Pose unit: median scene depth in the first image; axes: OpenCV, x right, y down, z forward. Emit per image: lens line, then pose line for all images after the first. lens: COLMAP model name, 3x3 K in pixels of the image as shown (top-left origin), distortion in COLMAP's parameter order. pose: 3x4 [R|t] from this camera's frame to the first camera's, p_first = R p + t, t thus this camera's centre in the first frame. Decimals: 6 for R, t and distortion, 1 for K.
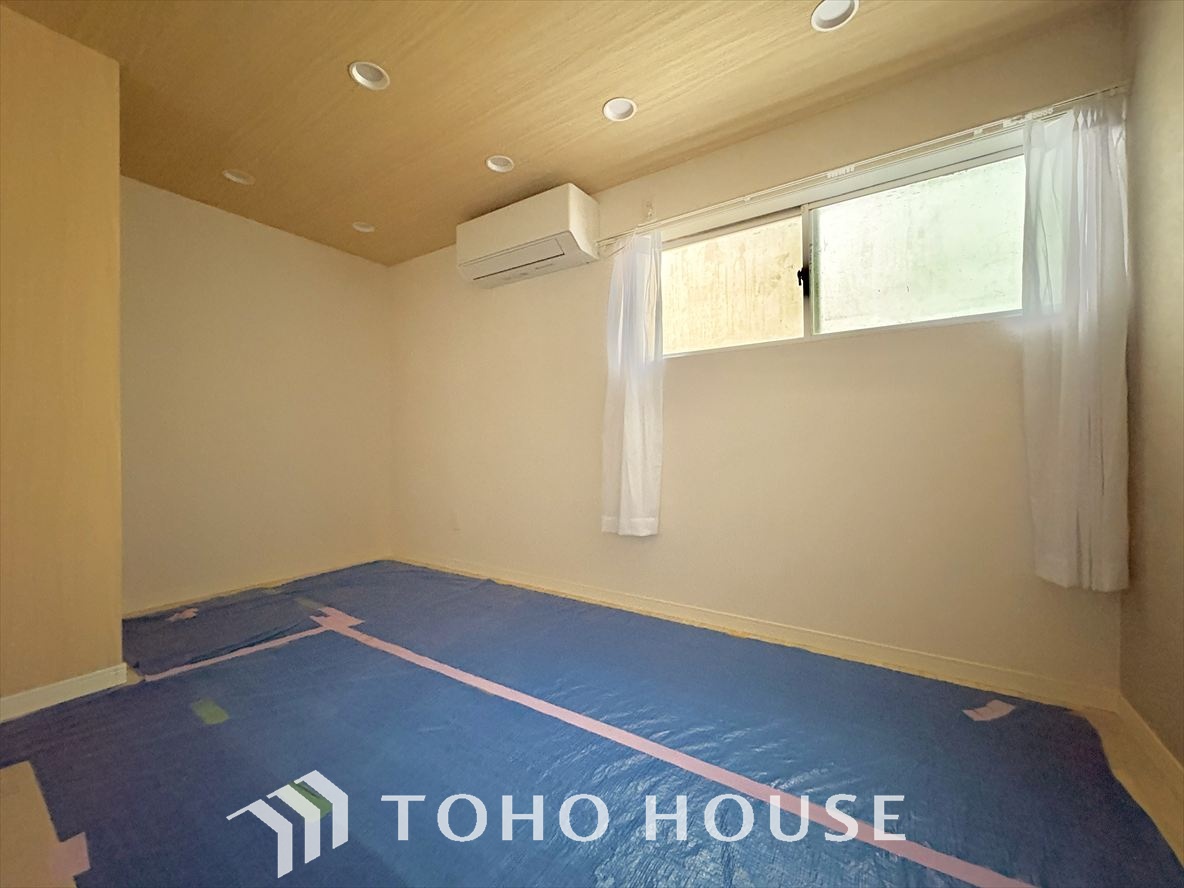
lens RADIAL K [[471.8, 0, 592.8], [0, 471.8, 444.4], [0, 0, 1]] dist [0.001770, 0.000240]
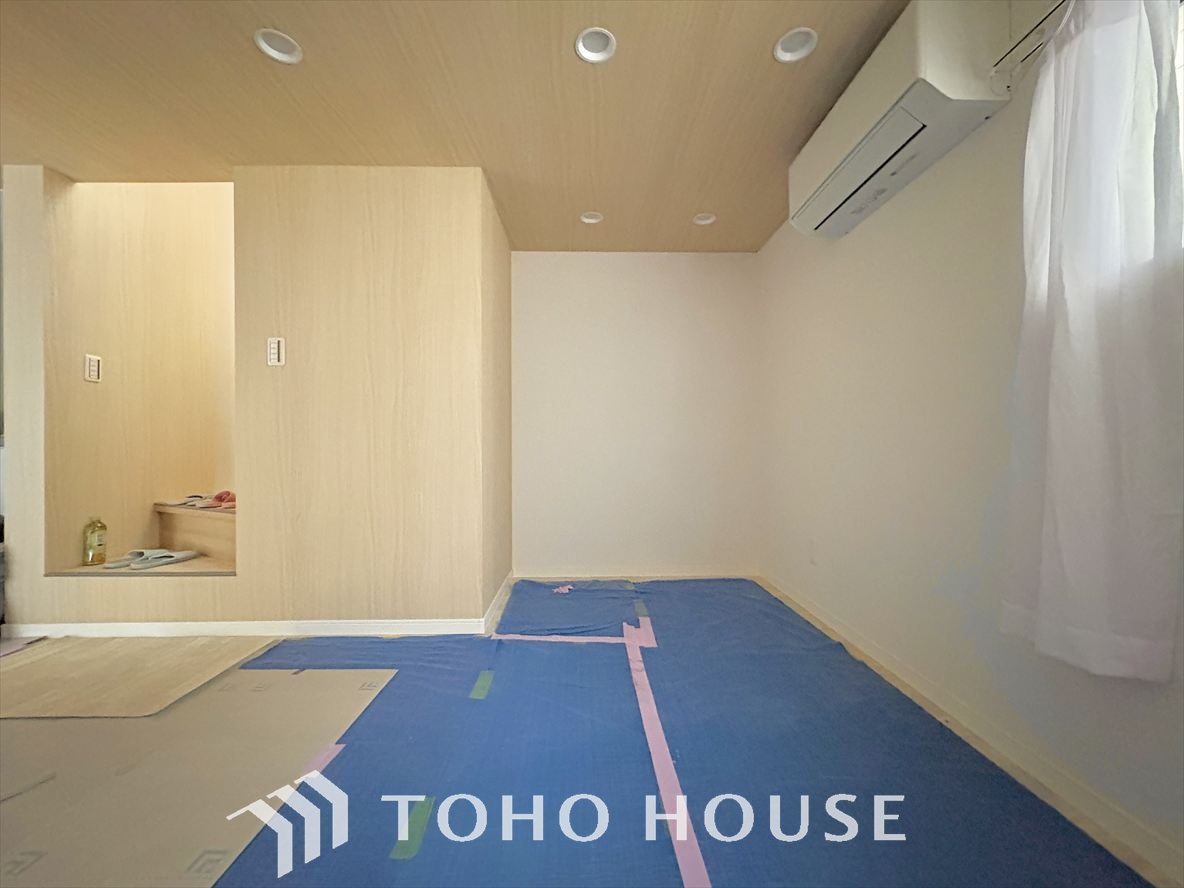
lens RADIAL K [[470.4, 0, 592.0], [0, 470.4, 444.0], [0, 0, 1]] dist [0.000096, 0.000286]
pose [[0.567271, -0.003753, -0.823522, 0.201608], [0.000427, 0.999991, -0.004264, -0.014796], [0.823531, 0.002067, 0.567268, 0.382010]]
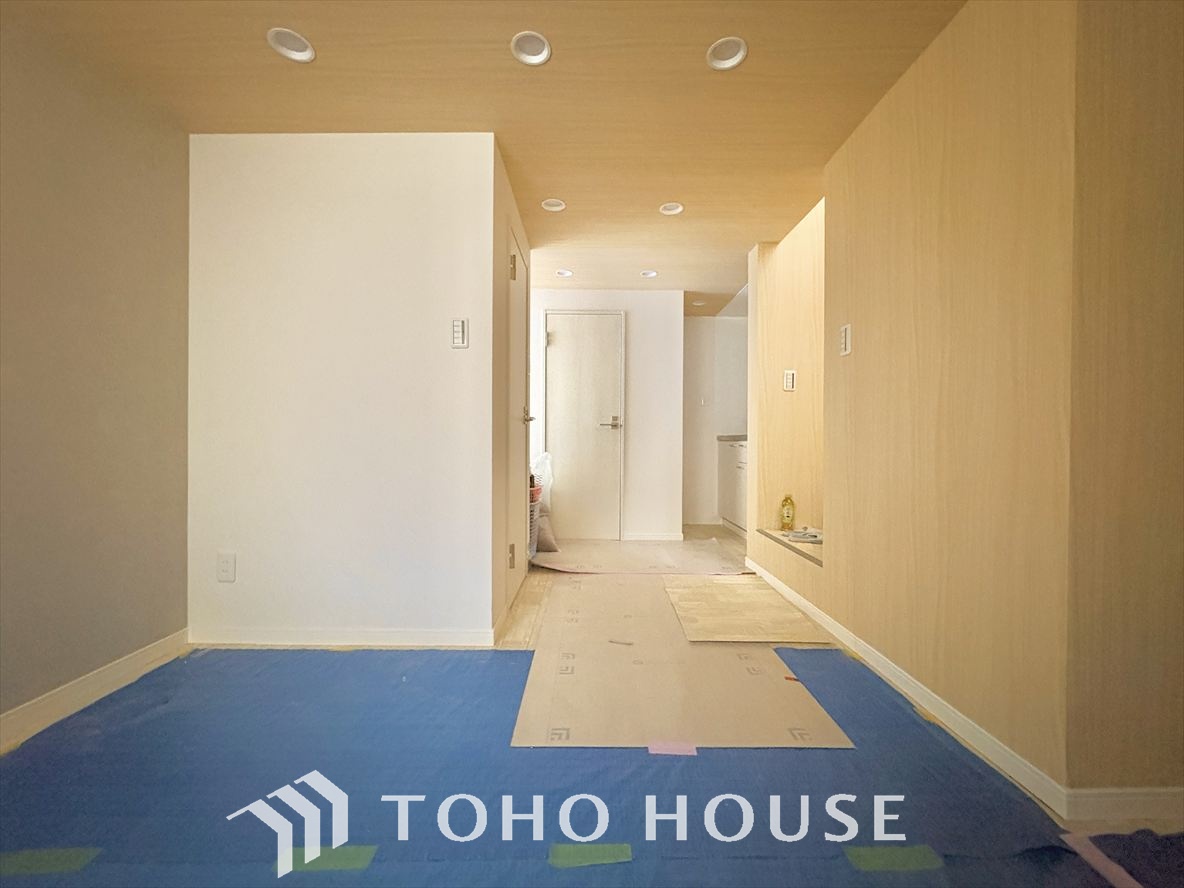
lens RADIAL K [[471.8, 0, 592.8], [0, 471.8, 444.4], [0, 0, 1]] dist [0.001770, 0.000240]
pose [[-0.822722, 0.003462, -0.568433, -0.052504], [-0.005525, 0.999886, 0.014086, -0.019134], [0.568417, 0.014730, -0.822609, 0.881251]]
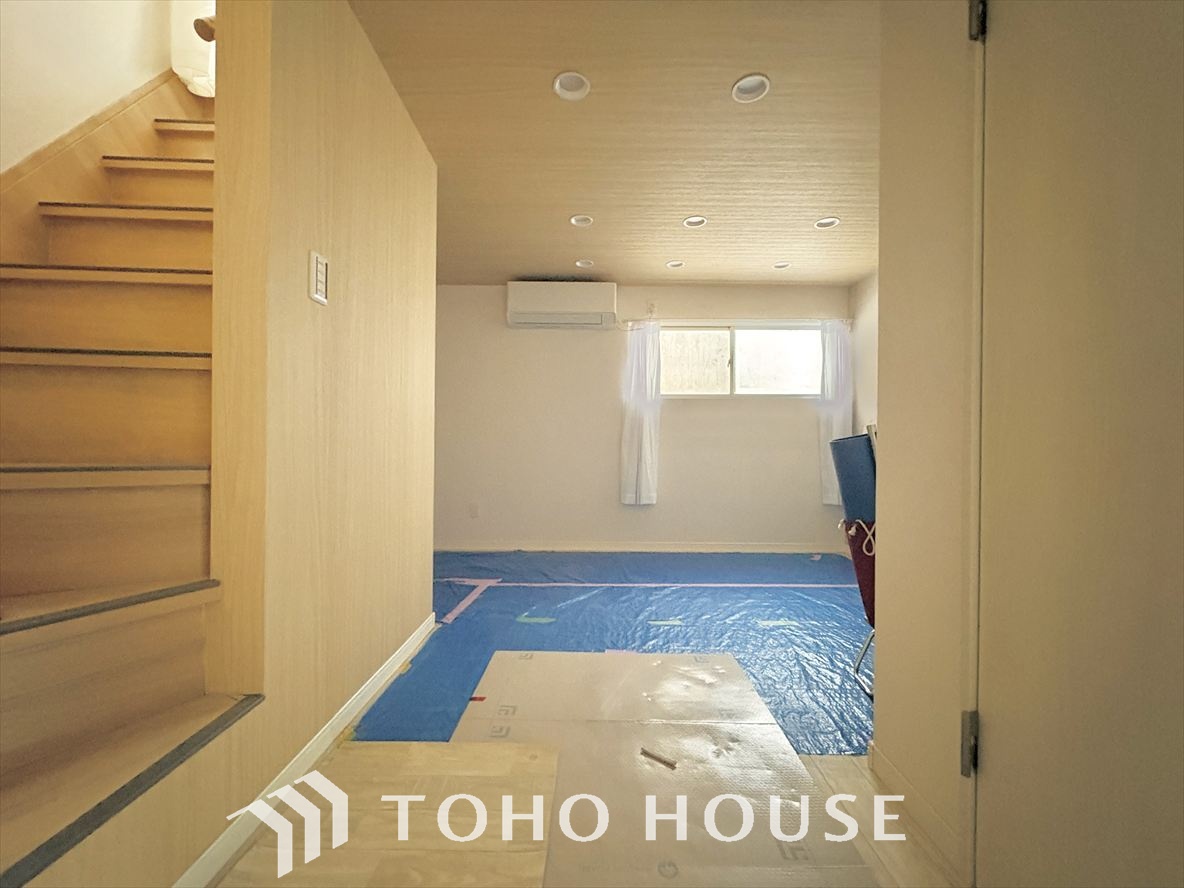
lens RADIAL K [[471.8, 0, 592.8], [0, 471.8, 444.4], [0, 0, 1]] dist [0.001770, 0.000240]
pose [[0.830002, 0.009459, 0.557680, -1.037605], [-0.008976, 0.999953, -0.003602, -0.009527], [-0.557688, -0.002017, 0.830048, -0.276148]]
